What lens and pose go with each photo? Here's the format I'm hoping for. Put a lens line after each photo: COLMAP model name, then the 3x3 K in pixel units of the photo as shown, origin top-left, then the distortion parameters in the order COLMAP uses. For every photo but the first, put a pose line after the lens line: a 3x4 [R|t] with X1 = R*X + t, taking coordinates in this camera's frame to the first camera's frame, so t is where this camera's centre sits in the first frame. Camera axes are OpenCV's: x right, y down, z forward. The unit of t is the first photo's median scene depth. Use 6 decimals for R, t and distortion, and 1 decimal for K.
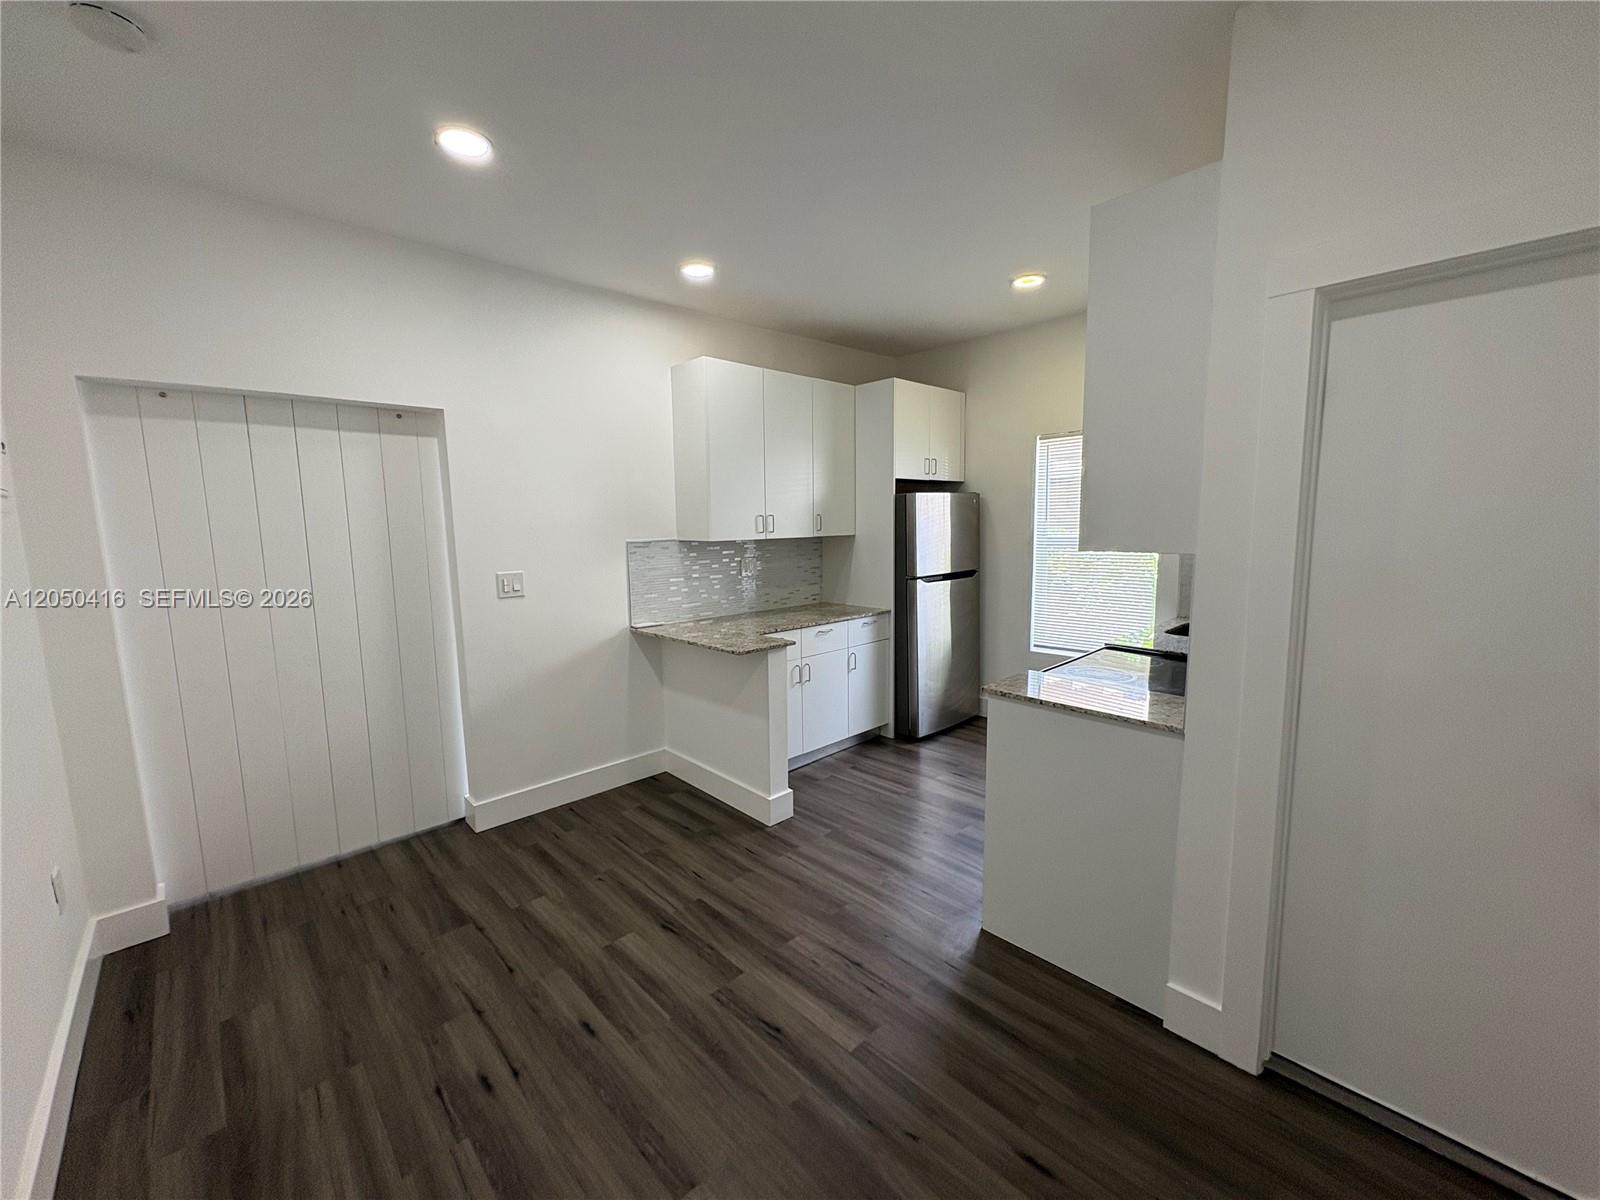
lens RADIAL K [[635.9, 0, 800.0], [0, 635.9, 600.0], [0, 0, 1]] dist [-0.001010, 0.000103]
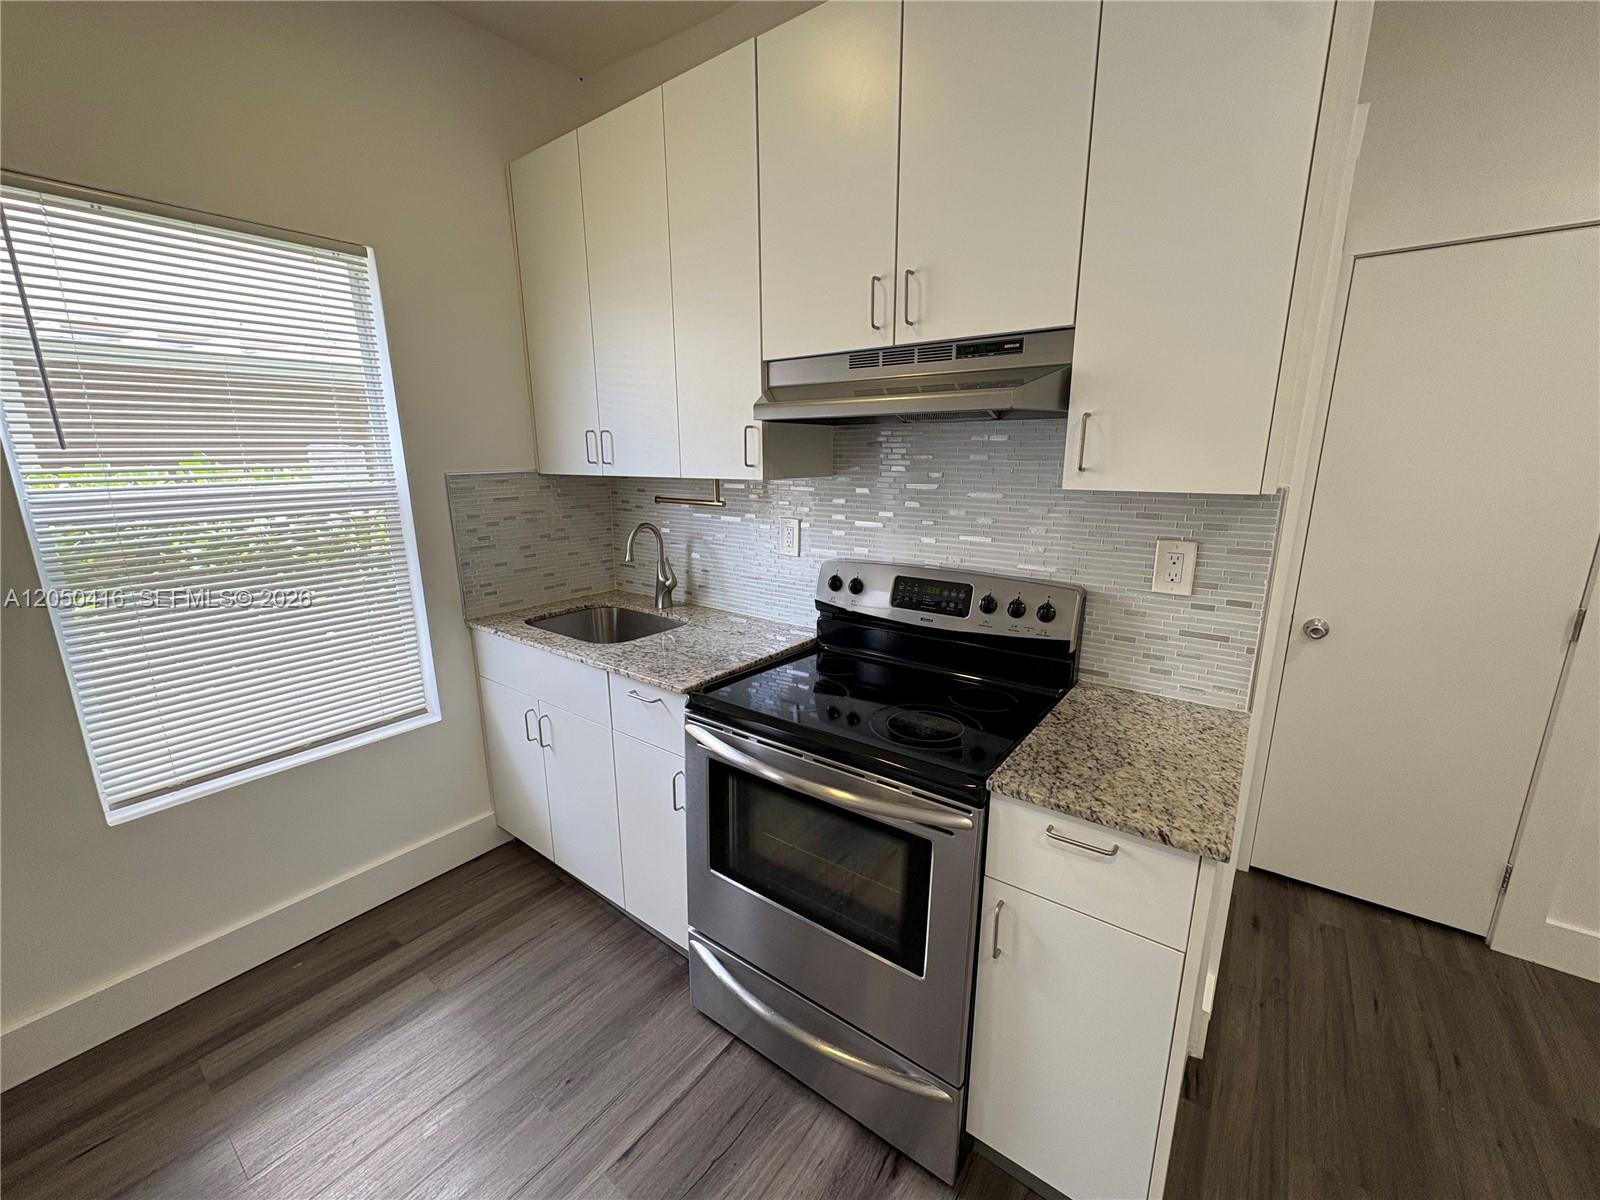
lens RADIAL K [[640.9, 0, 803.1], [0, 640.9, 596.7], [0, 0, 1]] dist [0.001023, 0.000333]
pose [[-0.159262, -0.202426, 0.966261, -0.018186], [0.127633, 0.966317, 0.223474, -0.086651], [-0.978951, 0.158918, -0.128061, 0.769257]]
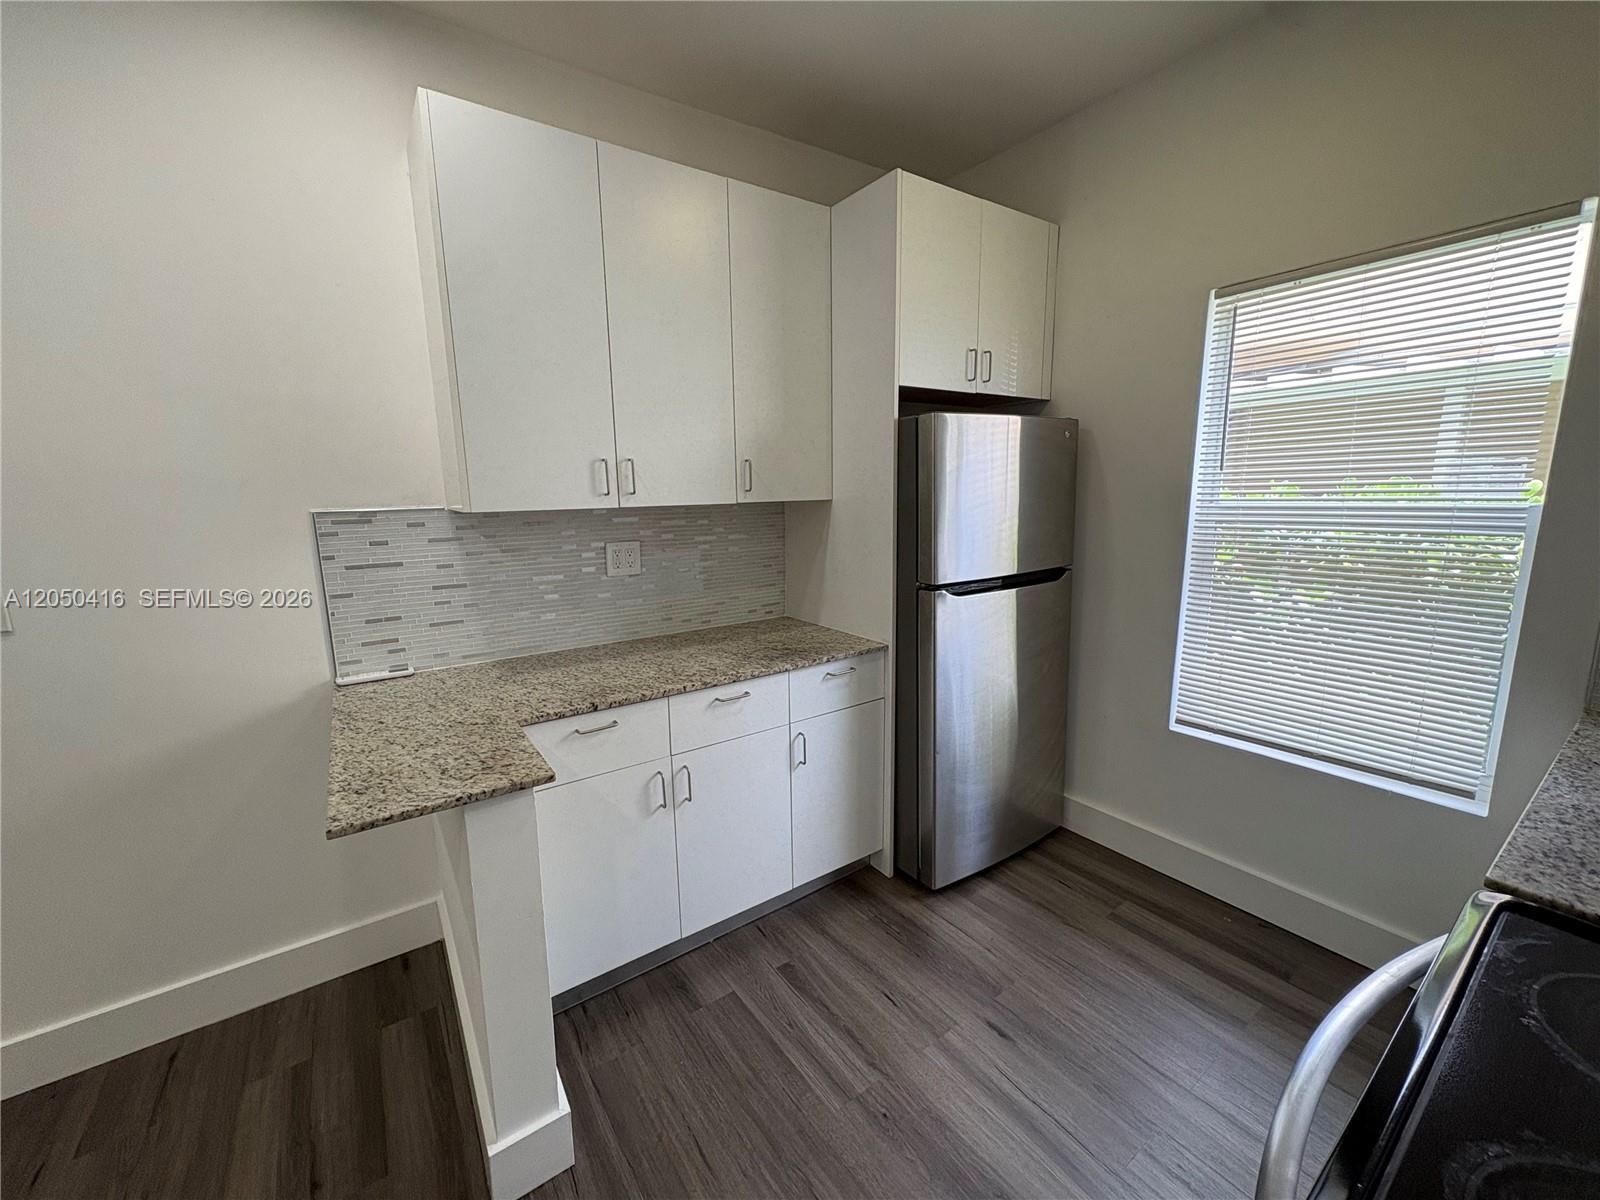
lens RADIAL K [[635.9, 0, 800.0], [0, 635.9, 600.0], [0, 0, 1]] dist [-0.001010, 0.000103]
pose [[0.988847, 0.025846, -0.146675, 0.166734], [-0.017775, 0.998268, 0.056074, -0.055803], [0.147870, -0.052842, 0.987594, 0.541735]]
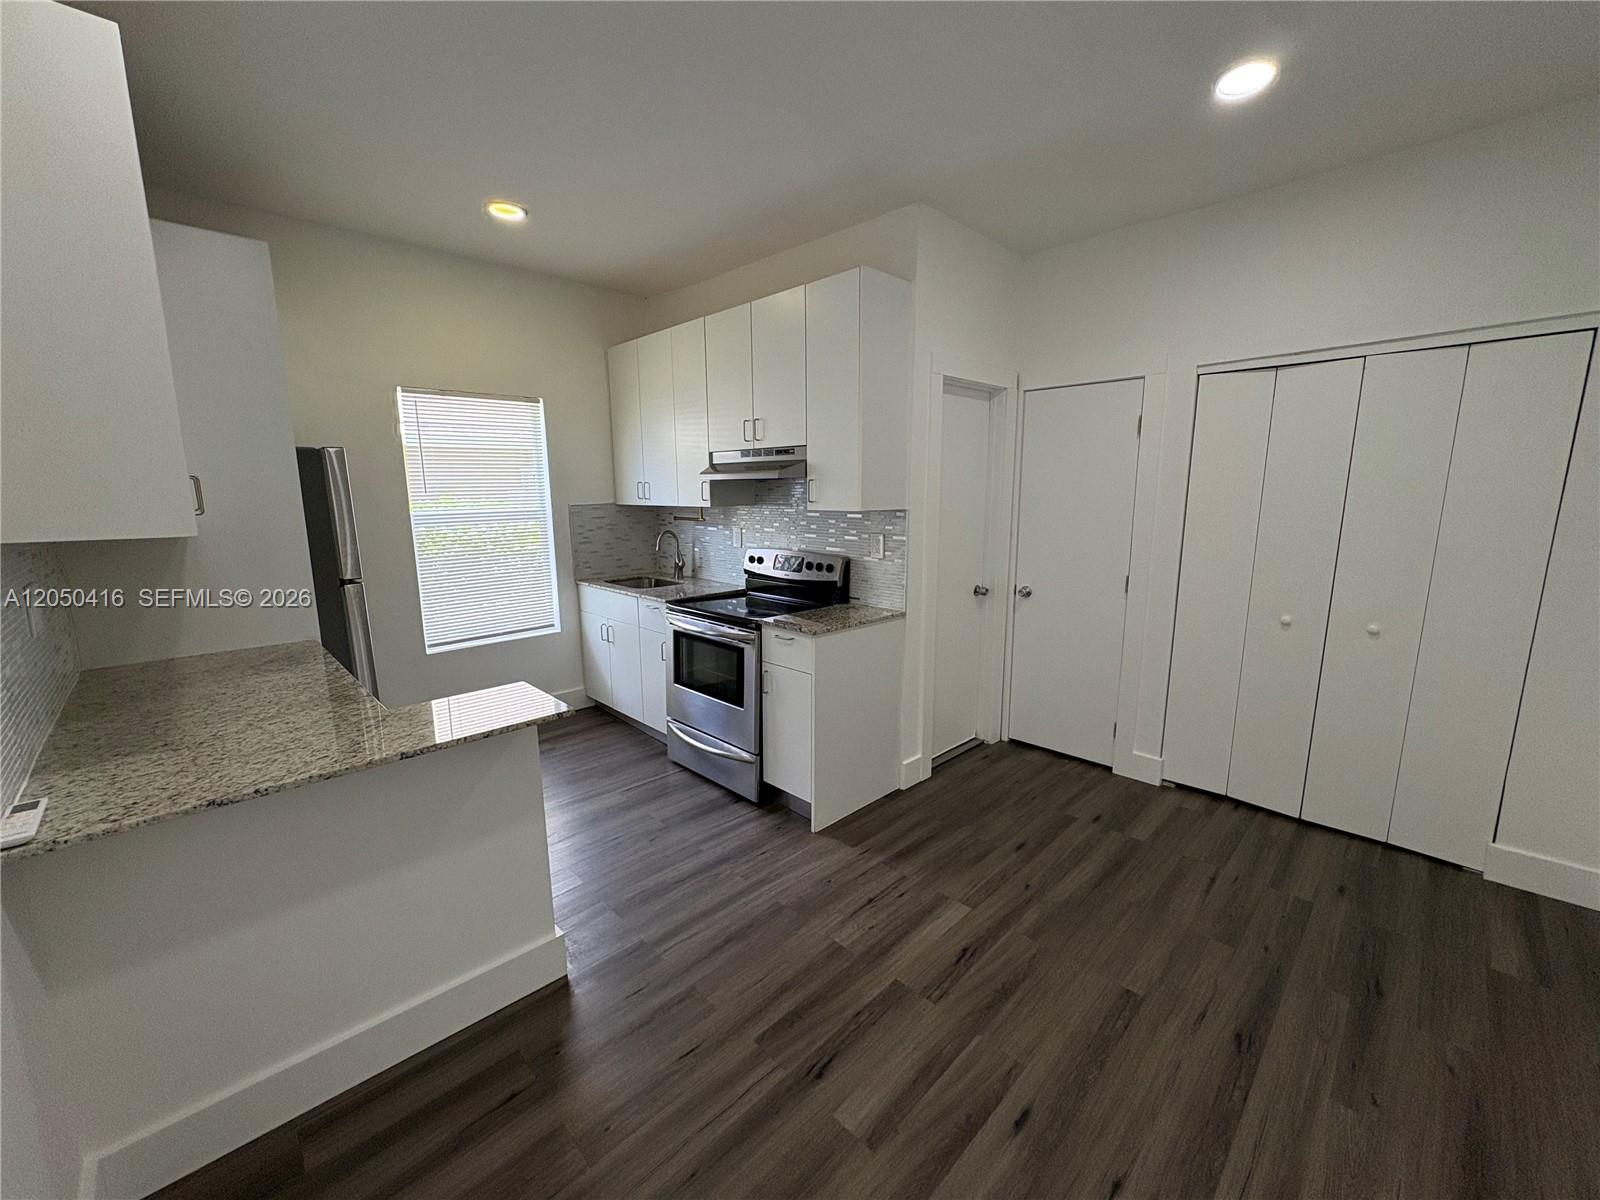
lens RADIAL K [[635.9, 0, 800.0], [0, 635.9, 600.0], [0, 0, 1]] dist [-0.001010, 0.000103]
pose [[-0.008145, -0.158529, 0.987321, -0.515585], [0.129341, 0.978892, 0.158243, -0.065351], [-0.991567, 0.128990, 0.012531, 0.599667]]
